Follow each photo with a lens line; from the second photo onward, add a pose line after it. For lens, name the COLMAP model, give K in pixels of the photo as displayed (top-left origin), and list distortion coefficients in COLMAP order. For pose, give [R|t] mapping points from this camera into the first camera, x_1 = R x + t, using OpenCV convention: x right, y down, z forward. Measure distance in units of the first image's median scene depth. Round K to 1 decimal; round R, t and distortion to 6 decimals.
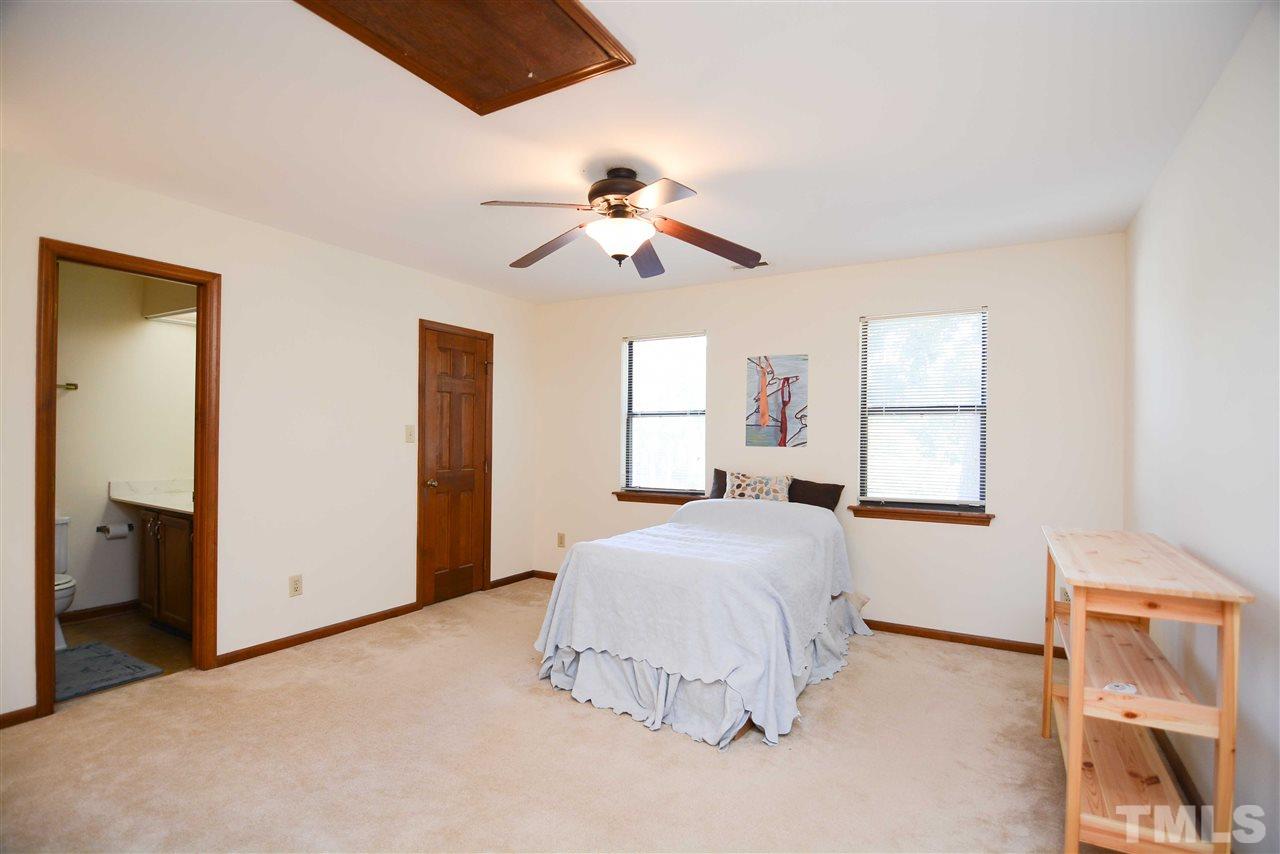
lens RADIAL K [[614.7, 0, 640.0], [0, 614.7, 433.6], [0, 0, 1]] dist [-0.003599, -0.012685]
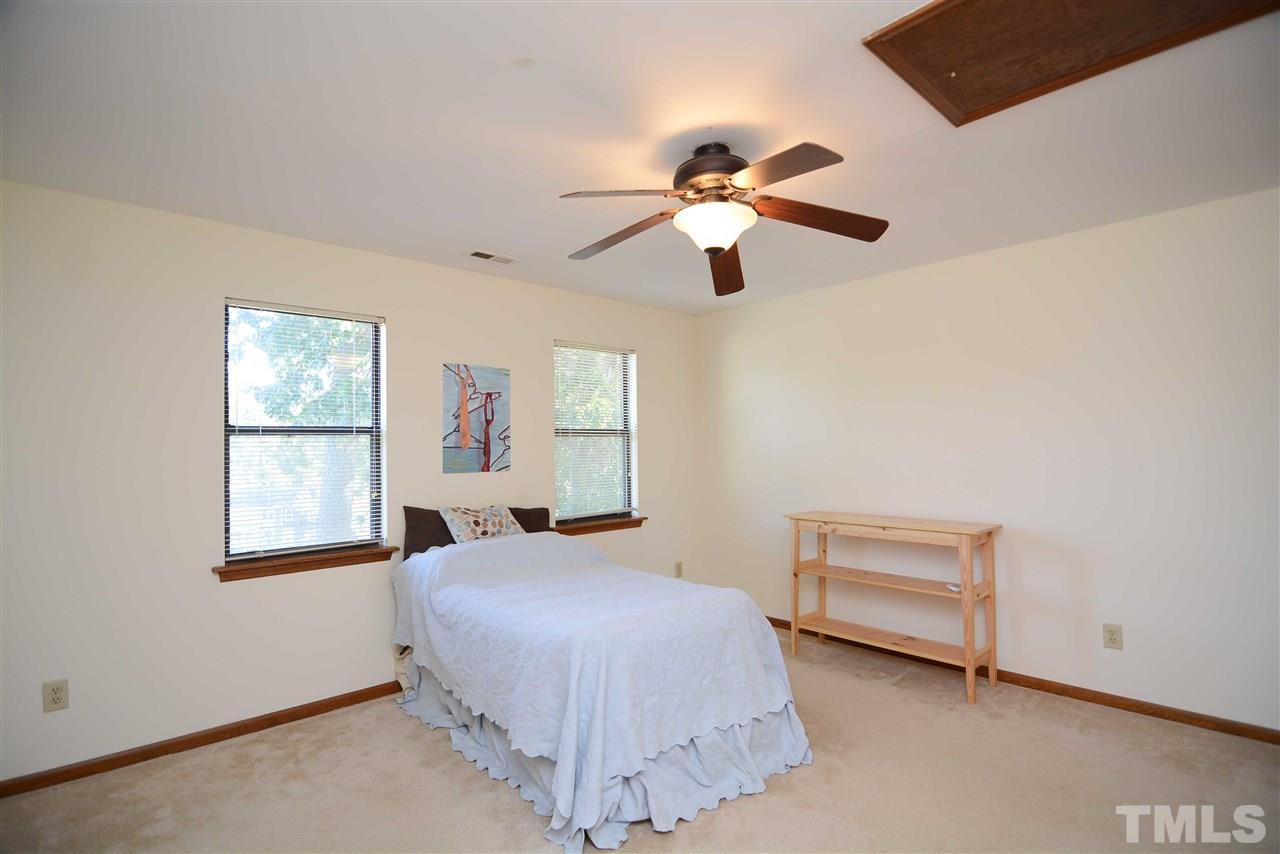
lens RADIAL K [[614.7, 0, 640.0], [0, 614.7, 433.6], [0, 0, 1]] dist [-0.003599, -0.012685]
pose [[0.299629, 0.014672, 0.953943, -0.529525], [0.018659, 0.999600, -0.021235, -0.010258], [-0.953873, 0.024162, 0.299235, 0.531977]]
